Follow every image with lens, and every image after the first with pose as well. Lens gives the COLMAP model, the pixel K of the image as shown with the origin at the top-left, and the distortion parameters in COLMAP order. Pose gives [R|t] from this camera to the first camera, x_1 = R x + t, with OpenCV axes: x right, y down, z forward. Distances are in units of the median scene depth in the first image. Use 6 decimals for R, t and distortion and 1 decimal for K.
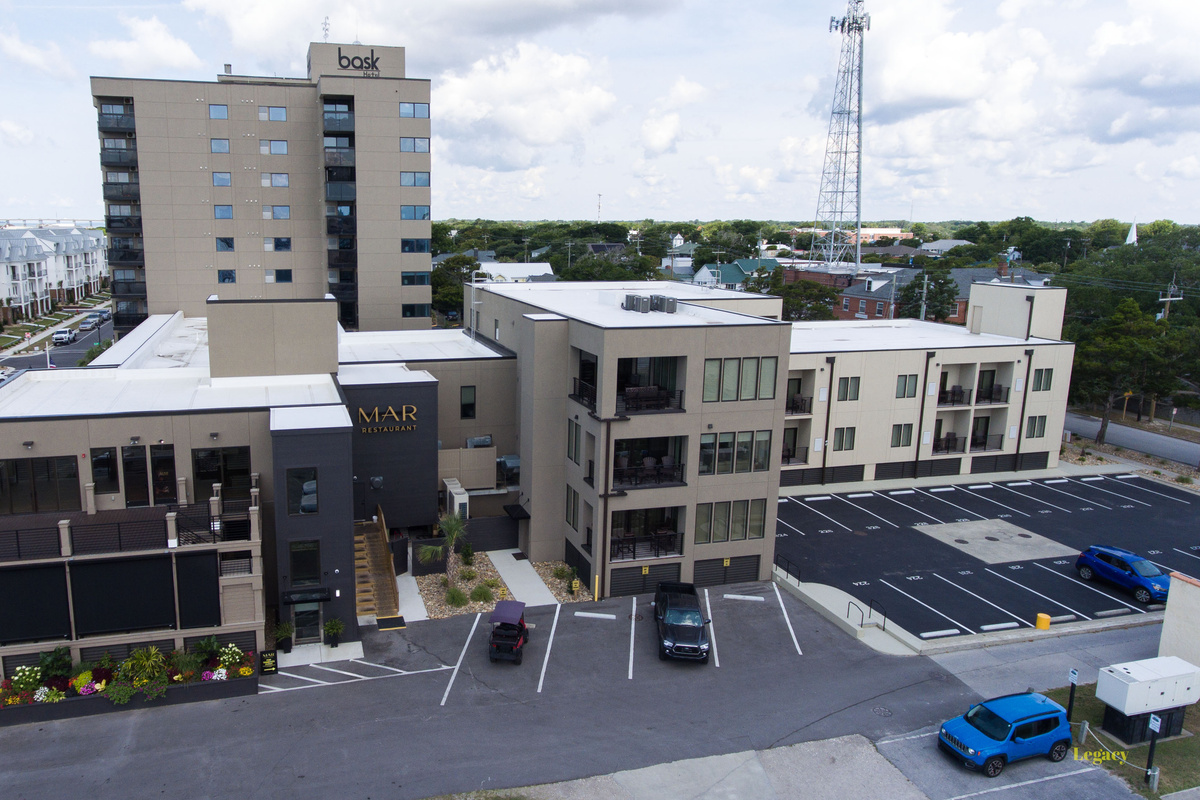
lens RADIAL K [[833.1, 0, 472.9], [0, 833.1, 383.8], [0, 0, 1]] dist [-0.002116, 0.000043]
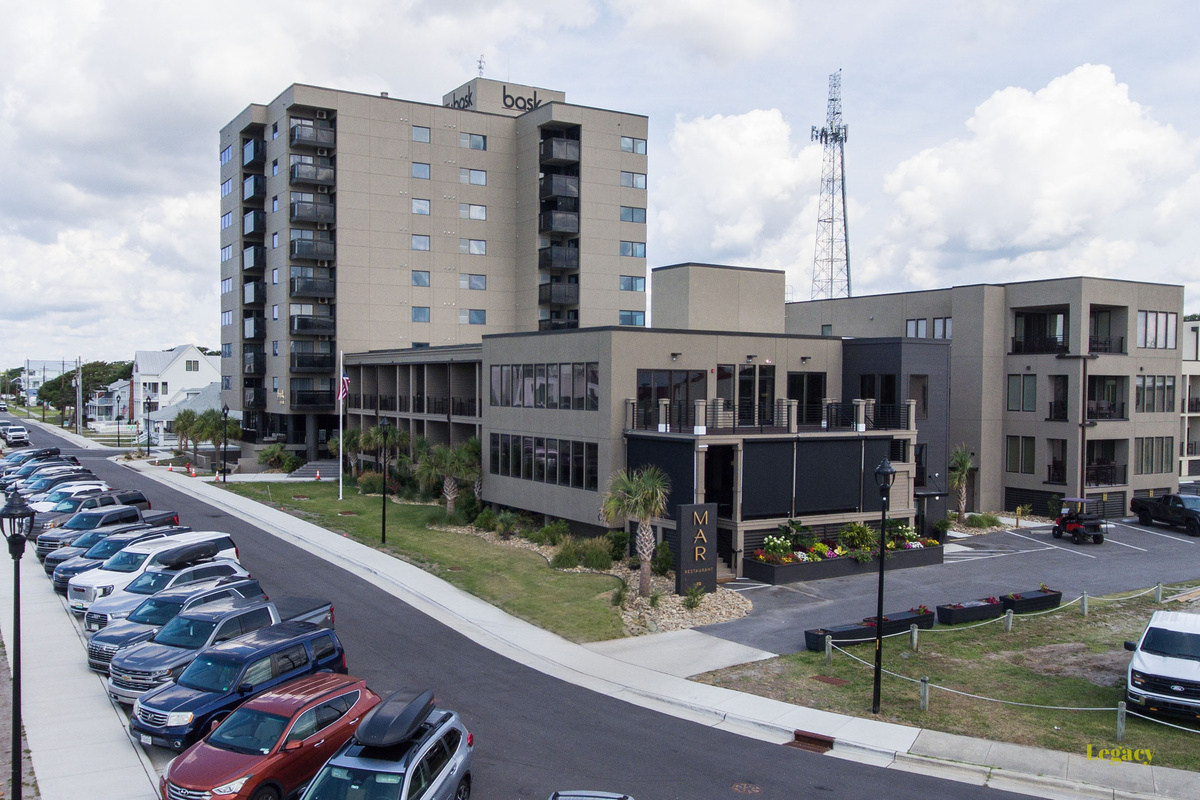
lens RADIAL K [[1050.6, 0, 562.1], [0, 1050.6, 422.5], [0, 0, 1]] dist [-0.006147, 0.004364]
pose [[0.956422, -0.007936, 0.291881, -0.948311], [0.052303, 0.988119, -0.144518, 0.303000], [-0.287266, 0.153487, 0.945474, -0.153364]]
